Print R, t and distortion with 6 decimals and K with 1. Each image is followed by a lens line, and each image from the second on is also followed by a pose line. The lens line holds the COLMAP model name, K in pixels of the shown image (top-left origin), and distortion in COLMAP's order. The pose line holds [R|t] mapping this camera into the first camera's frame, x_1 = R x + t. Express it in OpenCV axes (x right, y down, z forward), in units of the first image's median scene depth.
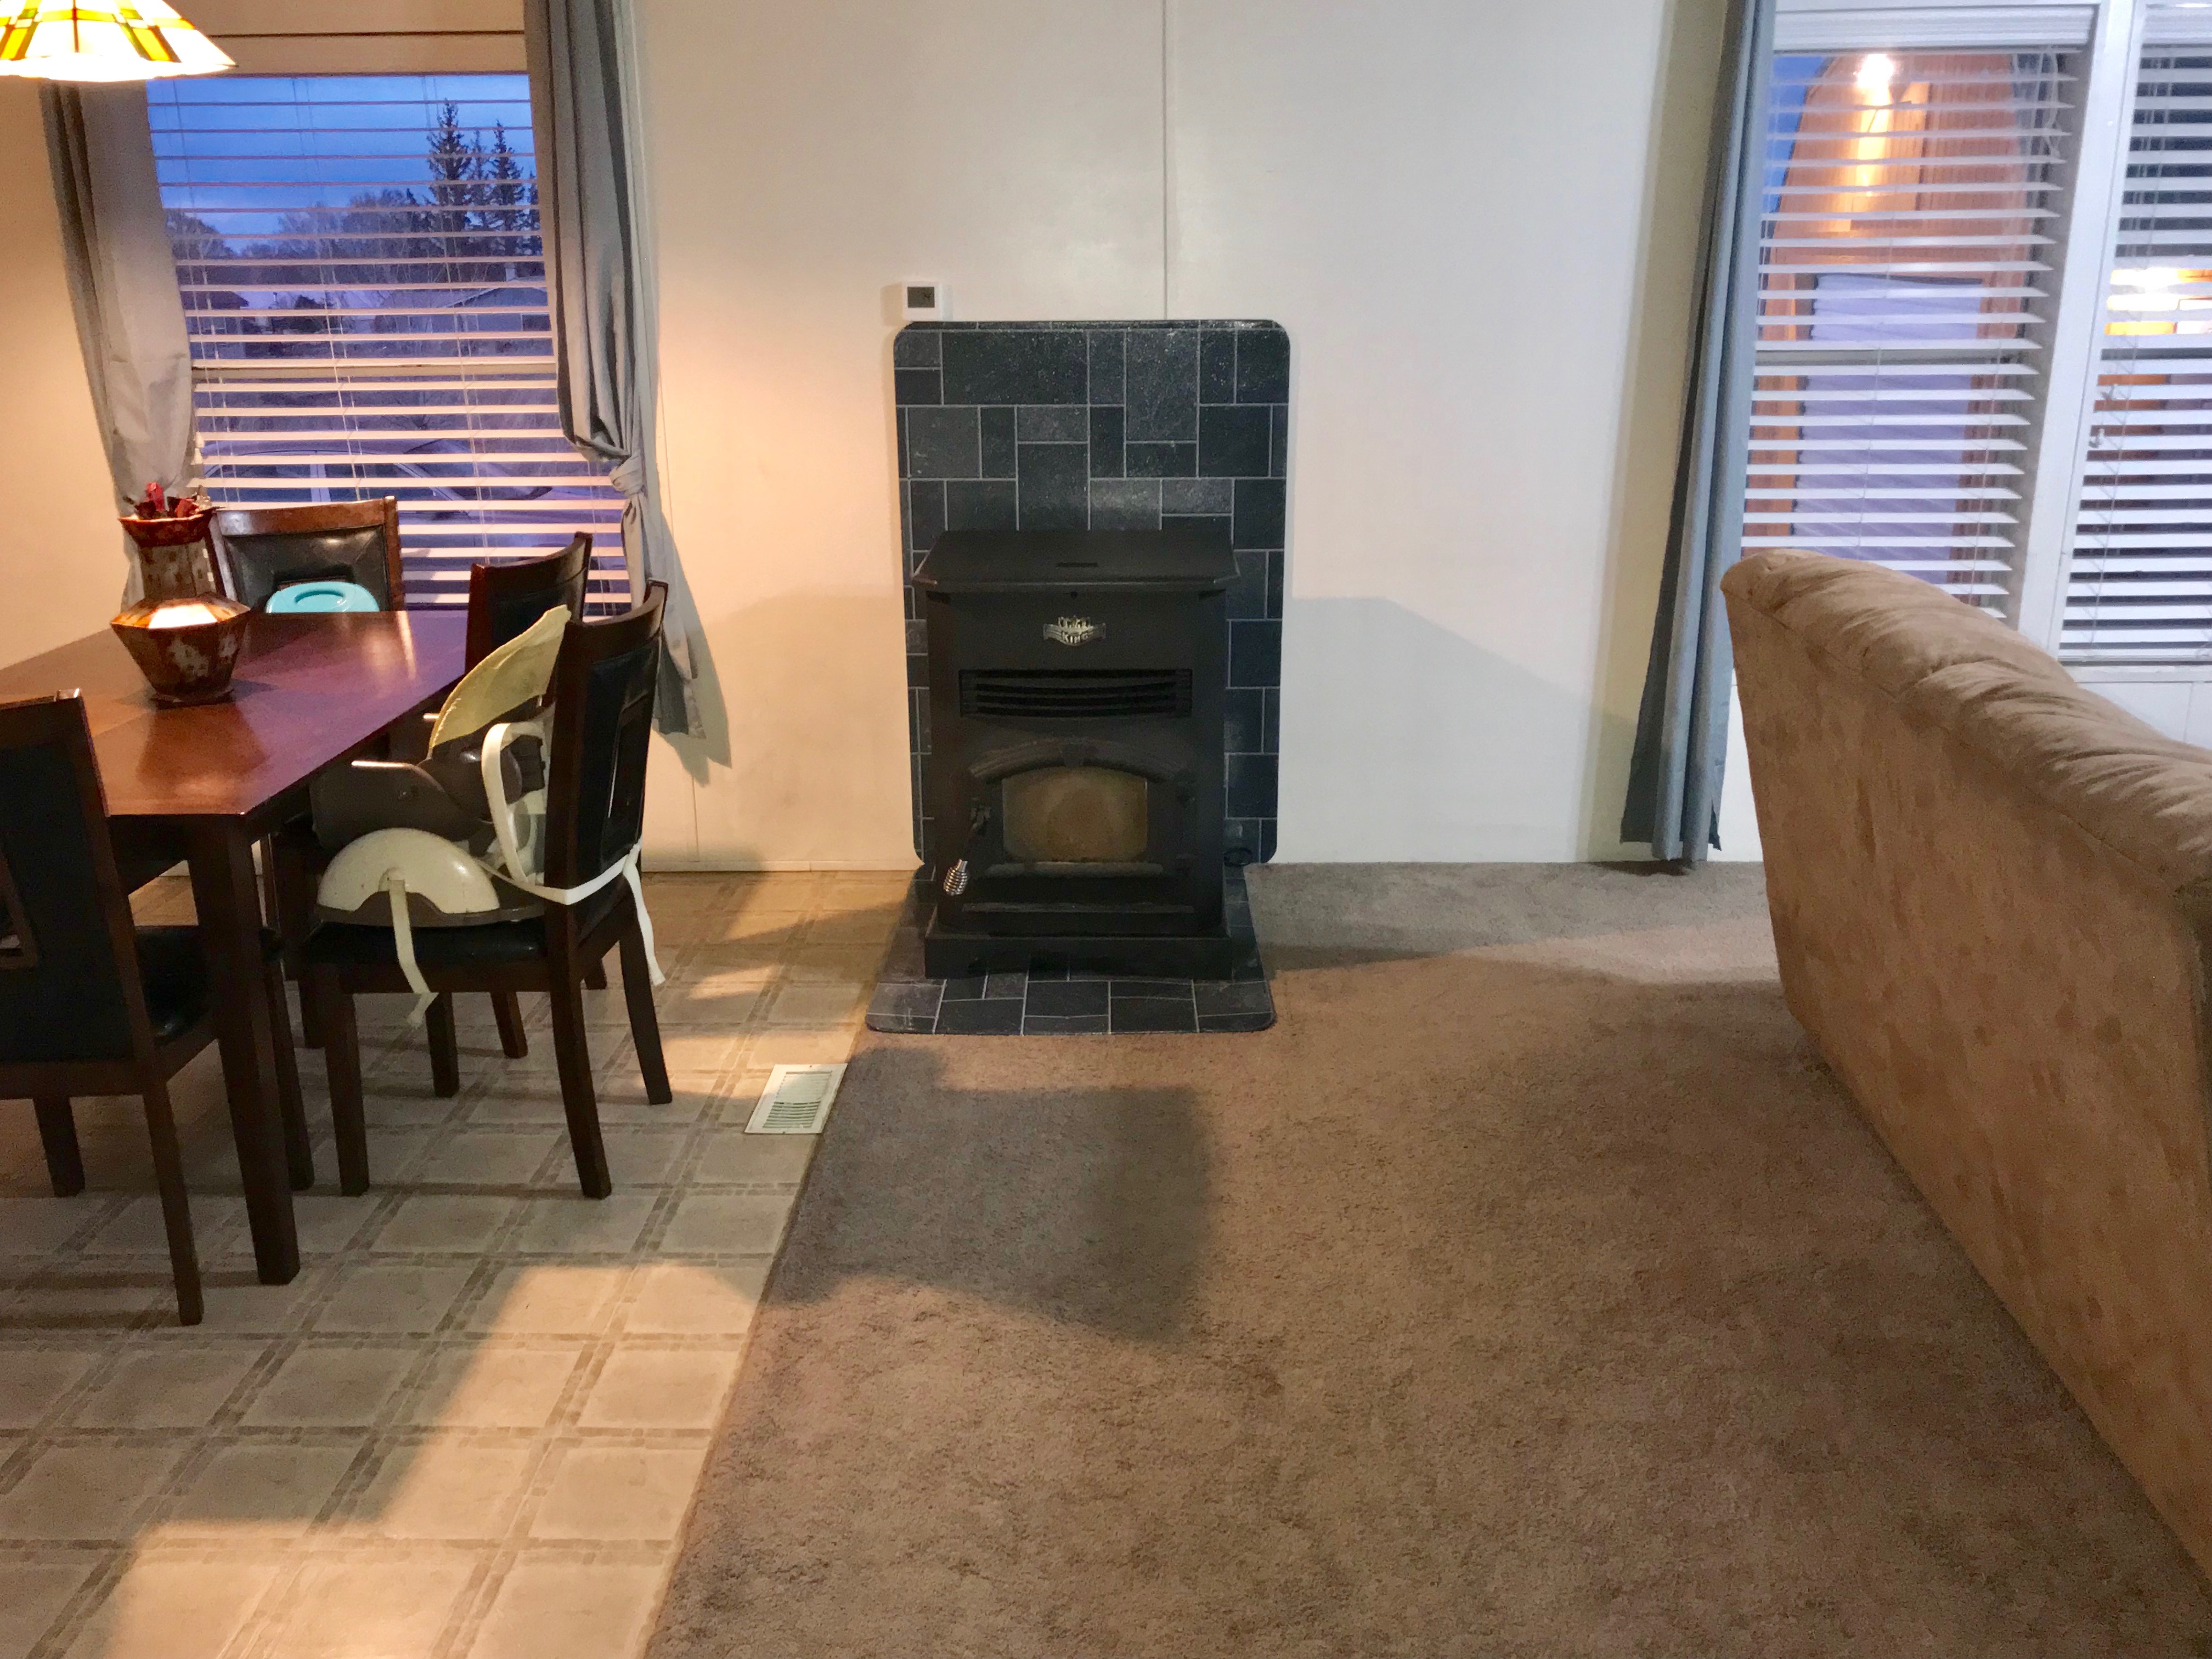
lens RADIAL K [[1928.8, 0, 1106.0], [0, 1928.8, 829.5], [0, 0, 1]] dist [0.009551, 0.015973]
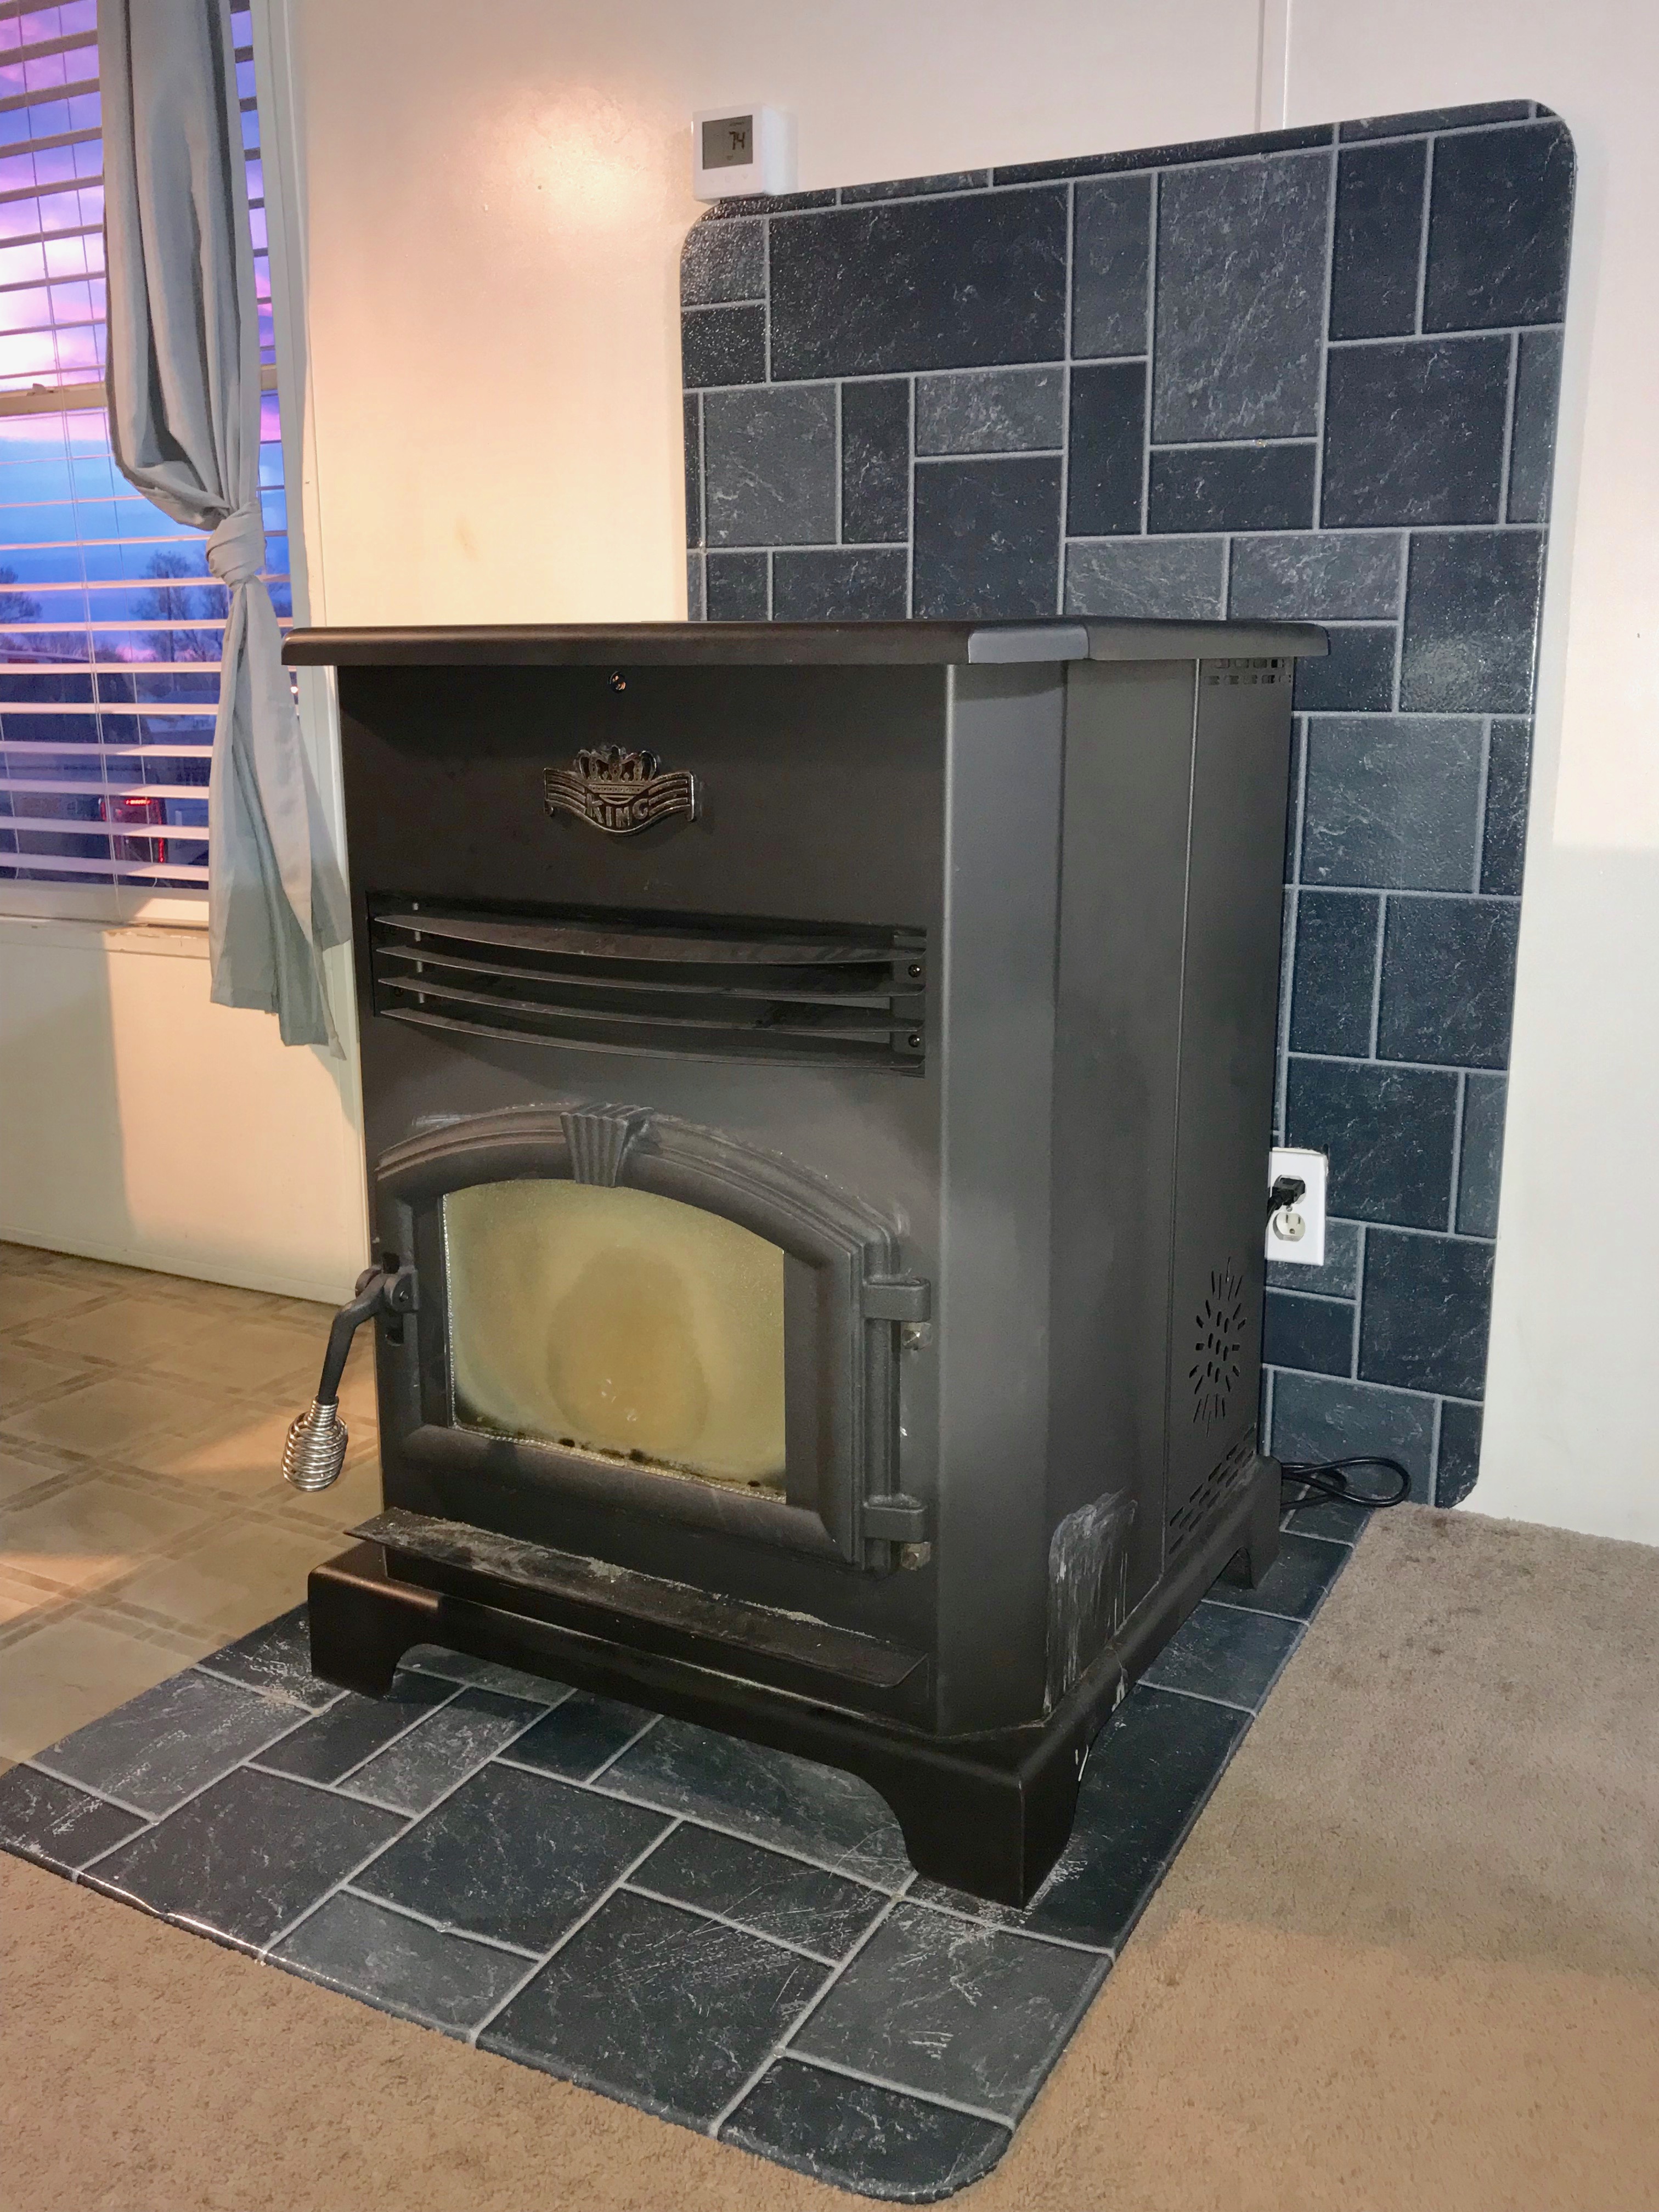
lens RADIAL K [[1971.9, 0, 831.3], [0, 1971.9, 1075.8], [0, 0, 1]] dist [-0.005496, 0.002343]
pose [[0.893551, 0.098572, -0.438007, 0.150198], [-0.138902, 0.988430, -0.060922, -0.031390], [0.426934, 0.115277, 0.896905, 0.608705]]
